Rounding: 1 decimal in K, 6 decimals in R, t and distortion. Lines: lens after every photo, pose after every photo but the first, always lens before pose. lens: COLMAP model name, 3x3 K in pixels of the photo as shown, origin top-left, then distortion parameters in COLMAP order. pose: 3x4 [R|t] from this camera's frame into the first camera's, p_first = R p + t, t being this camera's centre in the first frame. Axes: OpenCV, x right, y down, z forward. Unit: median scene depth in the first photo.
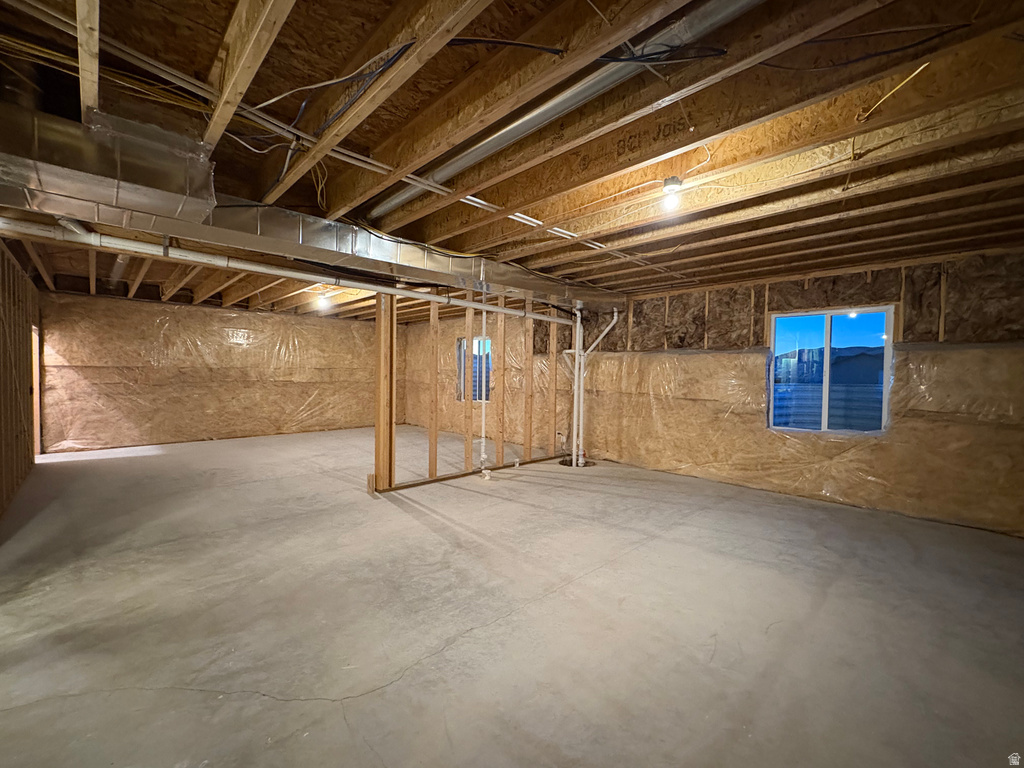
lens RADIAL K [[433.6, 0, 528.3], [0, 433.6, 381.6], [0, 0, 1]] dist [0.001211, -0.000174]
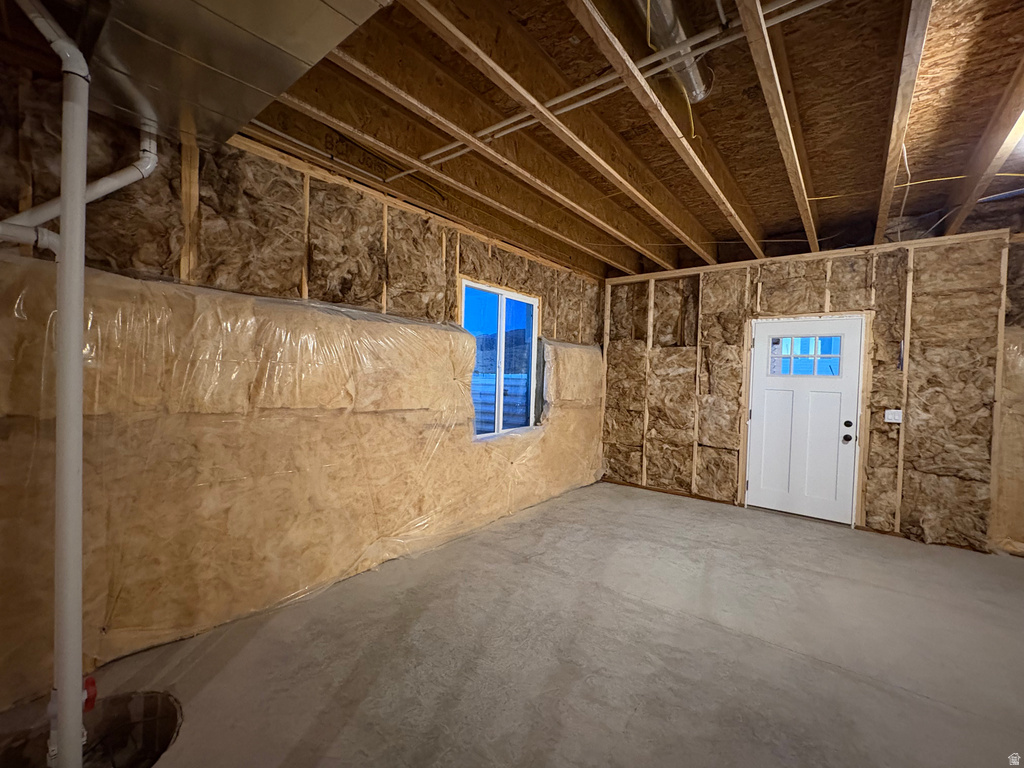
lens RADIAL K [[433.6, 0, 528.3], [0, 433.6, 381.6], [0, 0, 1]] dist [0.001211, -0.000174]
pose [[-0.110372, -0.034942, 0.993276, -0.140918], [-0.013414, 0.999343, 0.033665, -0.013185], [-0.993800, -0.009608, -0.110768, 0.901522]]
